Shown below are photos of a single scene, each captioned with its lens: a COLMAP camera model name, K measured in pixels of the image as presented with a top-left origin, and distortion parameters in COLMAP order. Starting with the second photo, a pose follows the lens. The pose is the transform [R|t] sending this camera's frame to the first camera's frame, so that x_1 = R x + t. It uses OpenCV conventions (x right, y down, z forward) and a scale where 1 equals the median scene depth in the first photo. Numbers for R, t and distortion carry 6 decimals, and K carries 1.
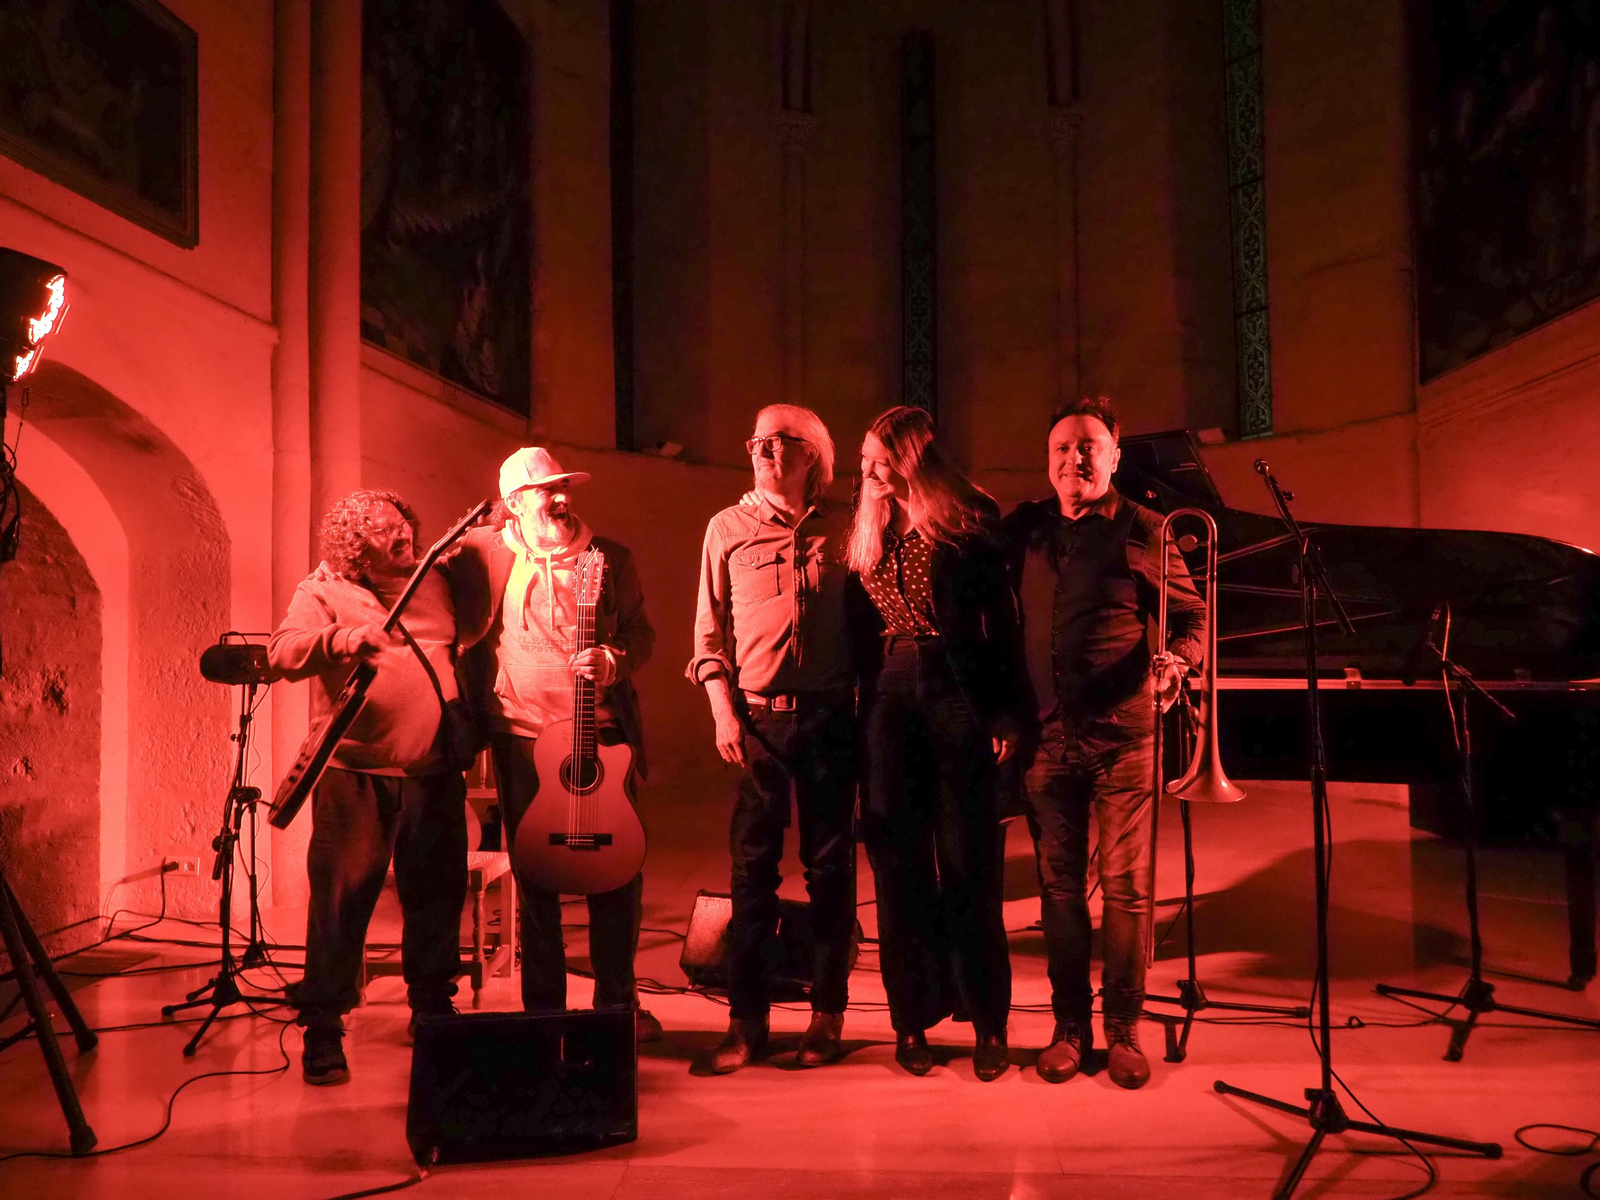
lens RADIAL K [[1150.2, 0, 788.6], [0, 1150.2, 592.9], [0, 0, 1]] dist [-0.011470, 0.000795]
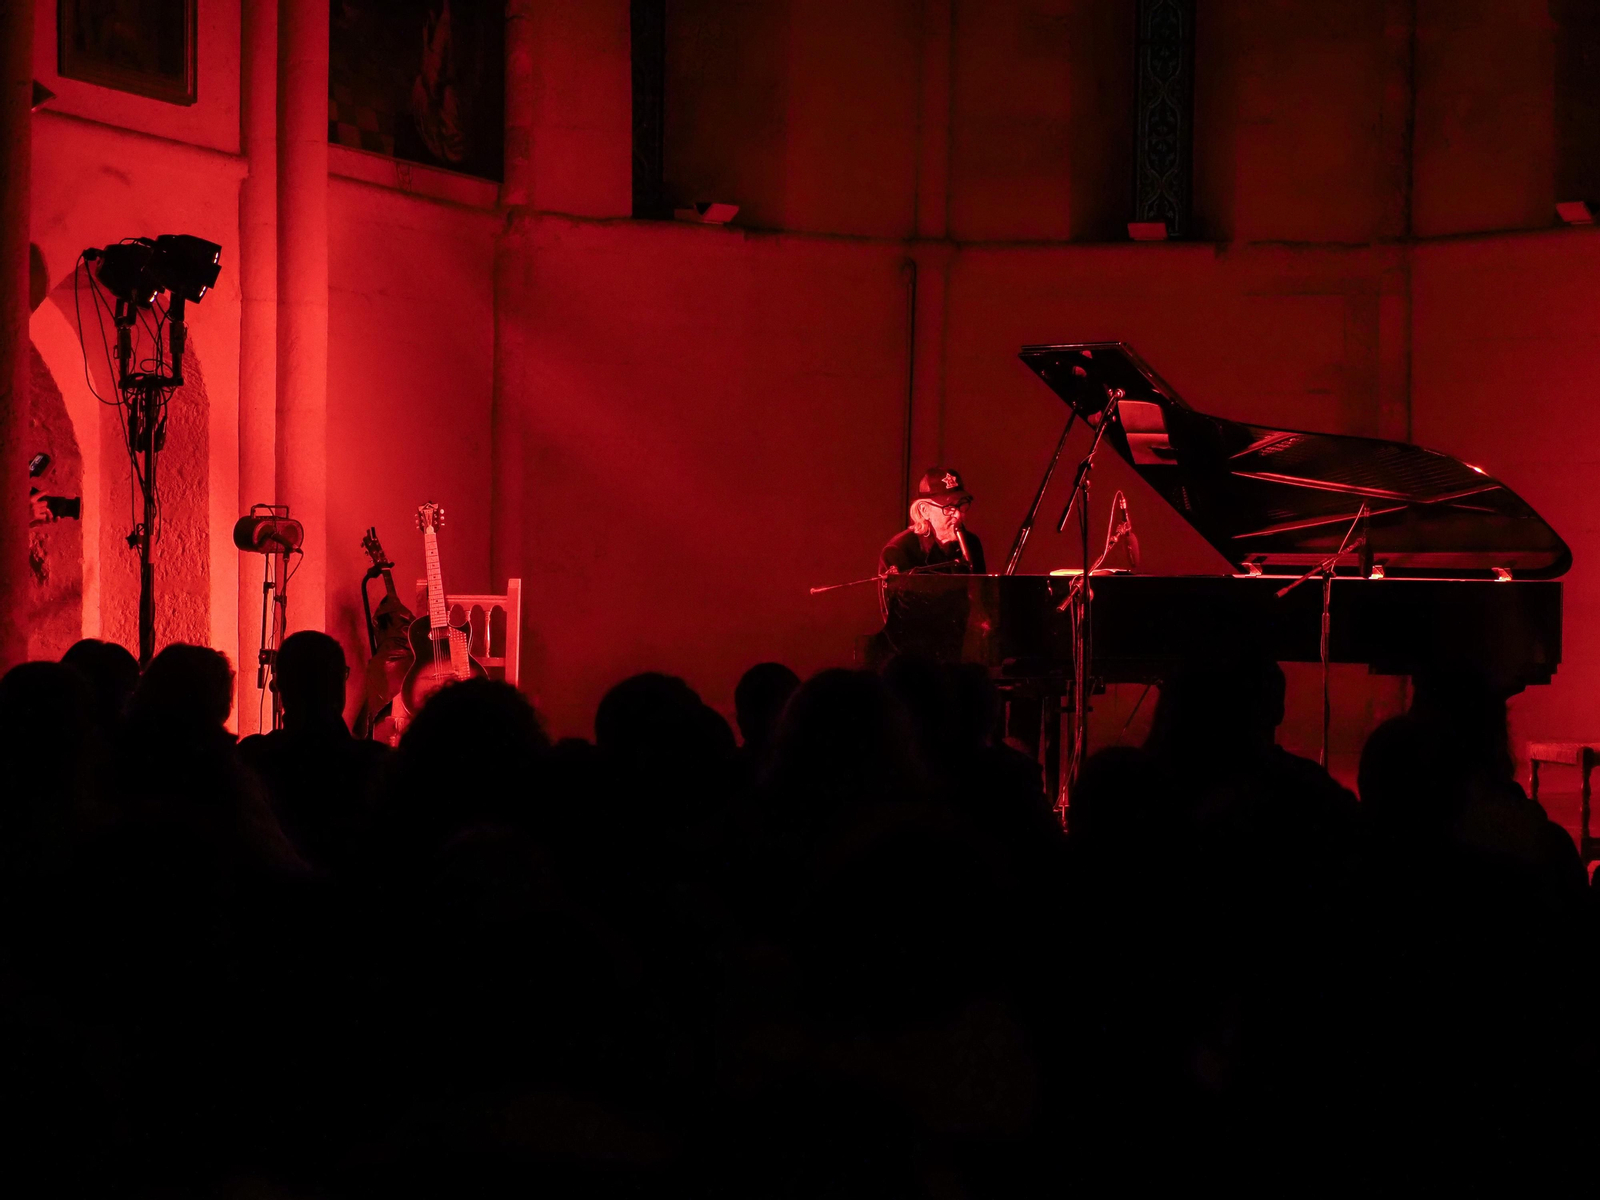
lens RADIAL K [[3720.2, 0, 797.9], [0, 3720.2, 533.4], [0, 0, 1]] dist [-0.169722, -0.728723]
pose [[0.993374, 0.022582, -0.112682, 0.326139], [-0.017522, 0.998802, 0.045700, -0.084998], [0.113579, -0.043422, 0.992580, -1.913779]]
